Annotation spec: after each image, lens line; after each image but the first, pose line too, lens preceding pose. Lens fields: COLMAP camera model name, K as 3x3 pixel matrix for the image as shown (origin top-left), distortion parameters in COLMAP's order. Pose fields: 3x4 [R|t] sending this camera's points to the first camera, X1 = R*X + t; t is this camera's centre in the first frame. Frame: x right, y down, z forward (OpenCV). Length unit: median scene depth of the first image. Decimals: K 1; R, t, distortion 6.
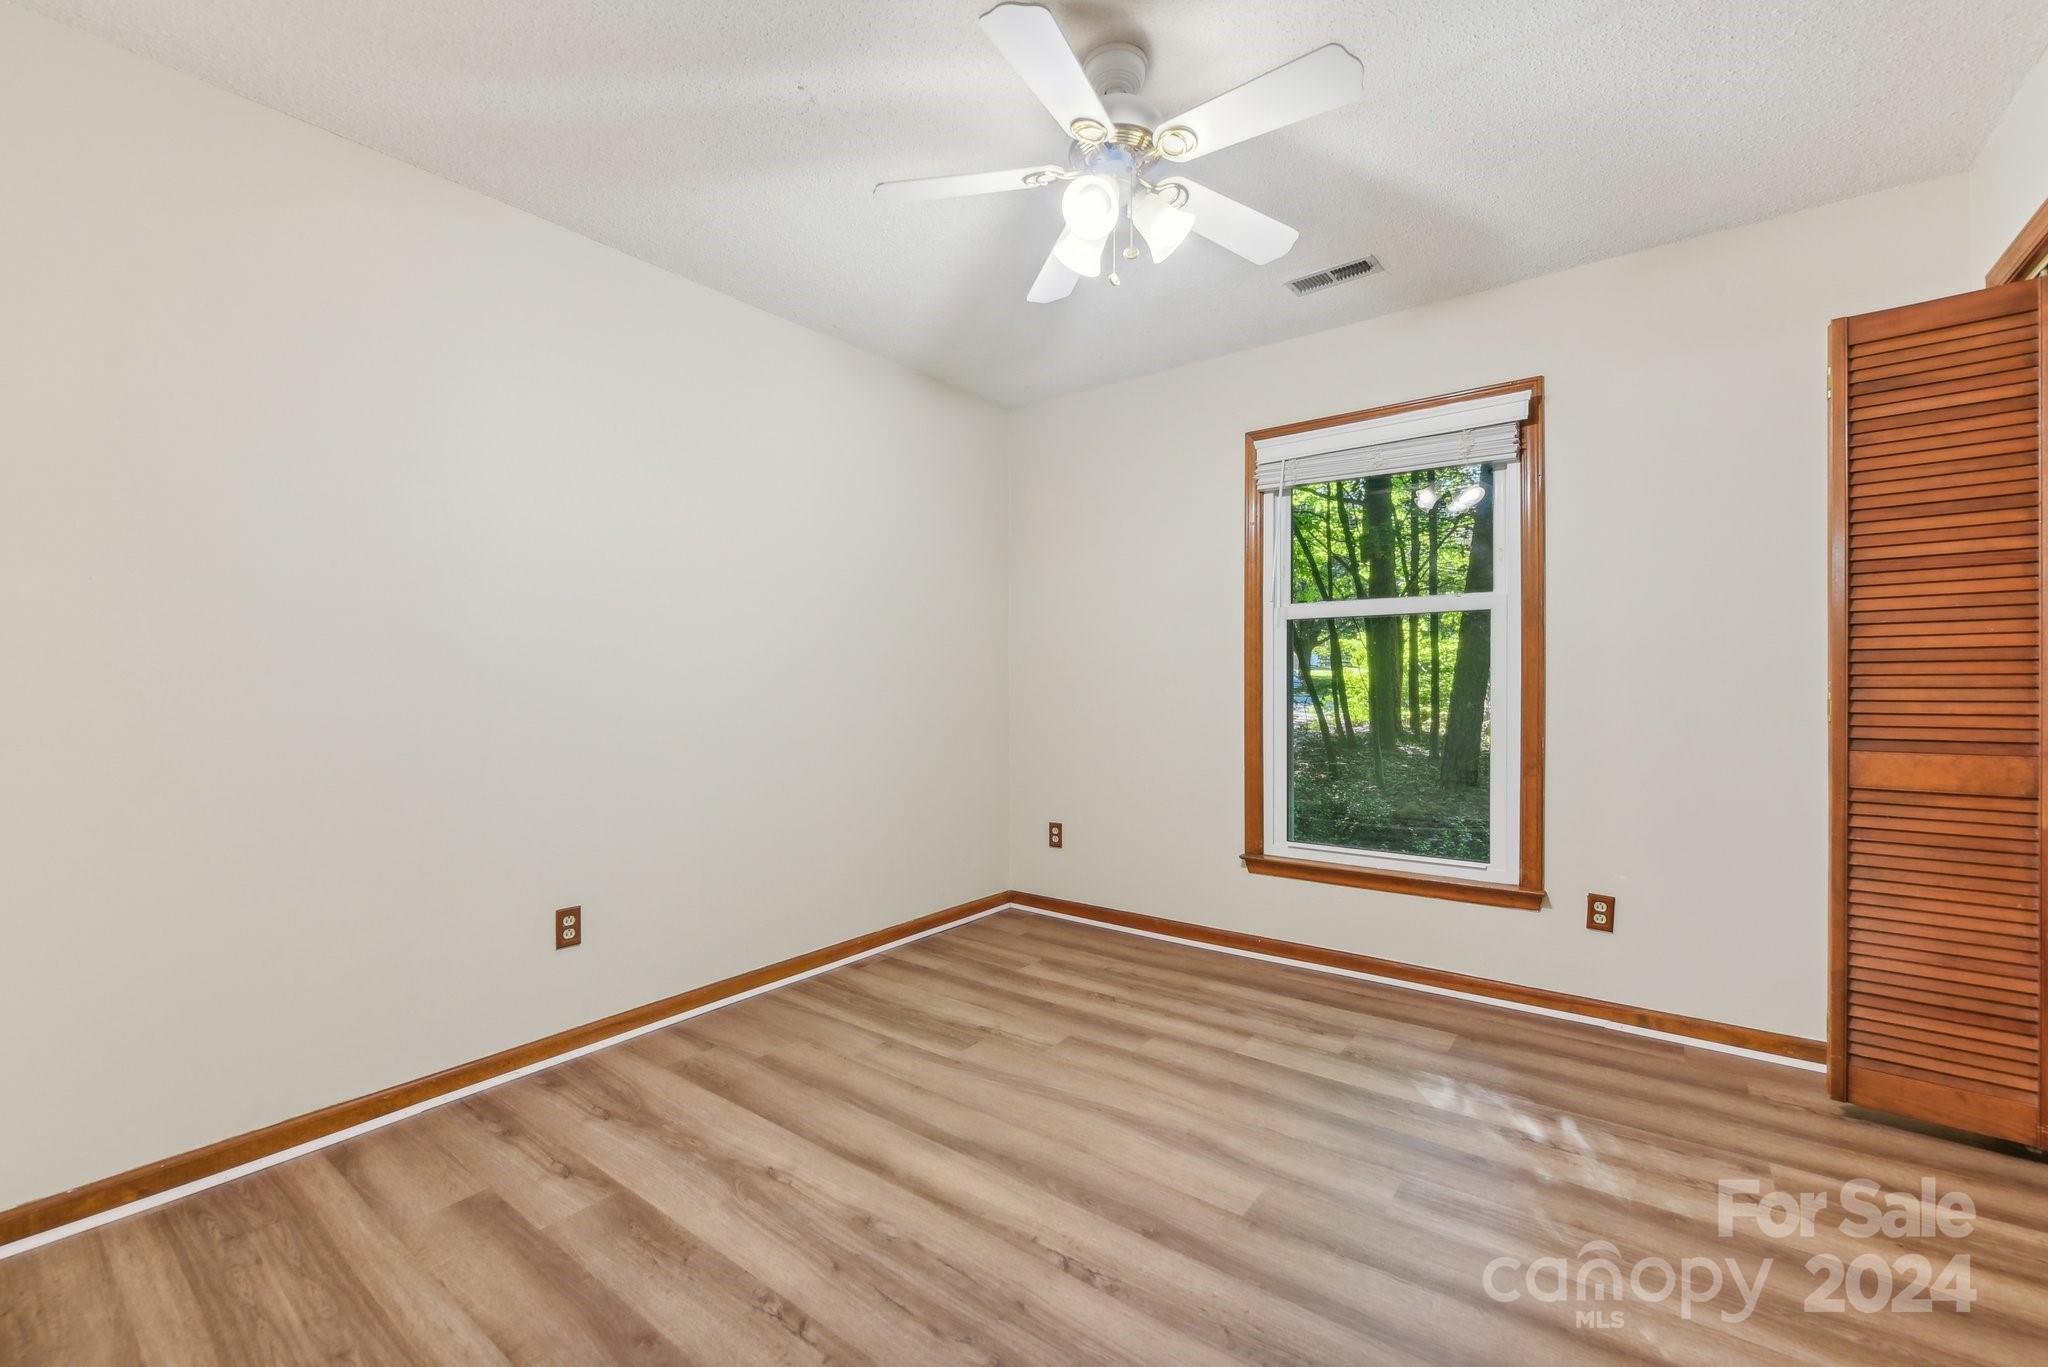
lens RADIAL K [[846.9, 0, 1008.1], [0, 846.9, 677.9], [0, 0, 1]] dist [-0.000244, -0.000286]
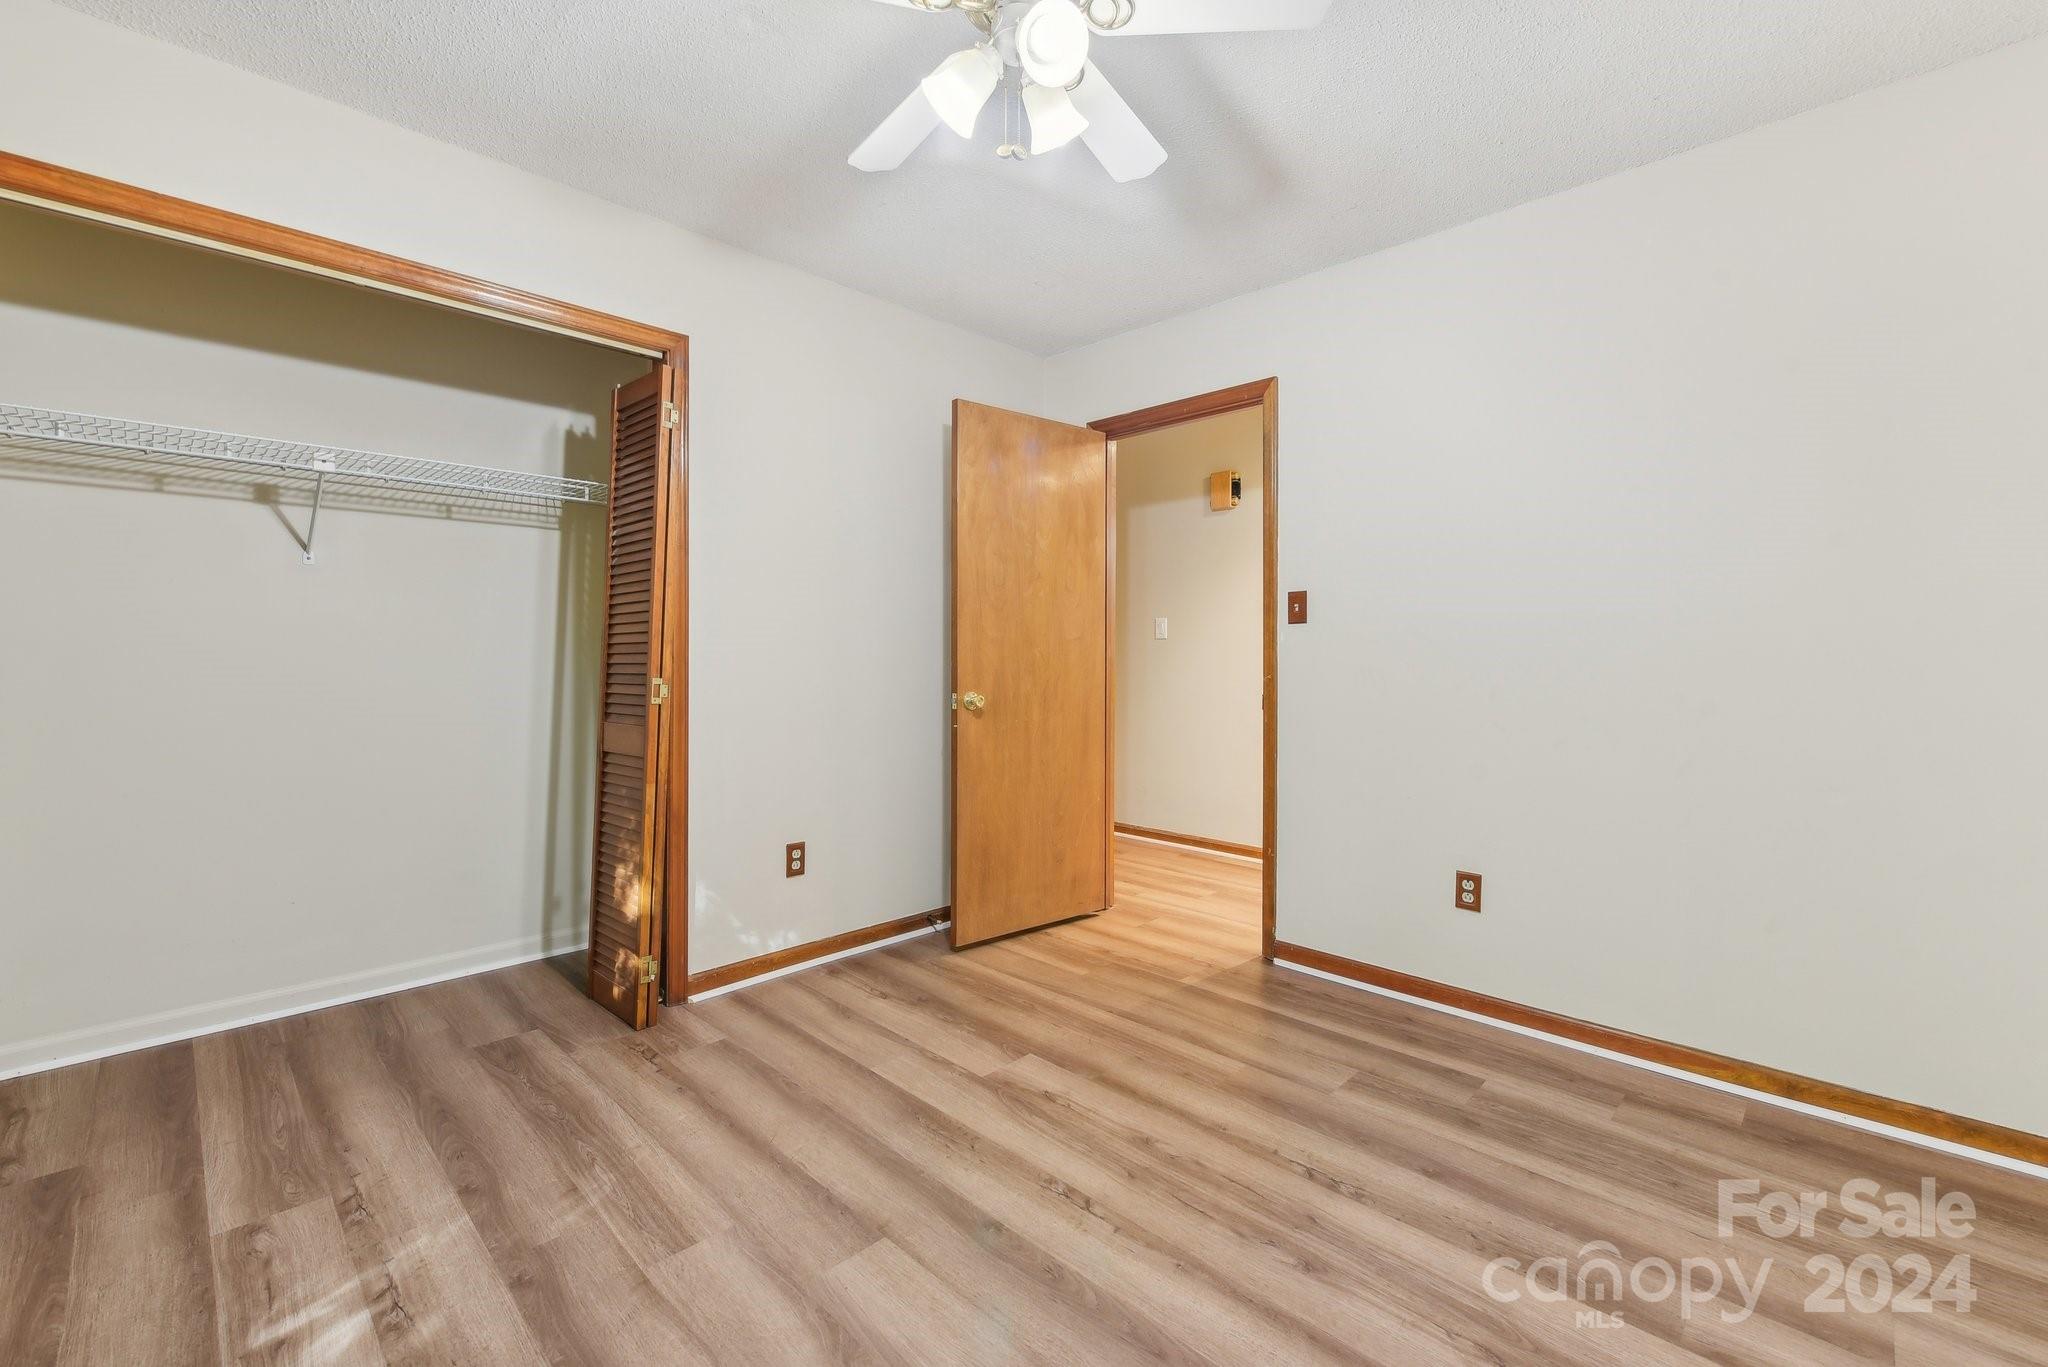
lens RADIAL K [[846.9, 0, 1008.1], [0, 846.9, 677.9], [0, 0, 1]] dist [-0.000244, -0.000286]
pose [[-0.991883, -0.003557, 0.127106, 0.033102], [0.000033, 0.999602, 0.028225, 0.008390], [-0.127156, 0.028000, -0.991487, 1.935656]]
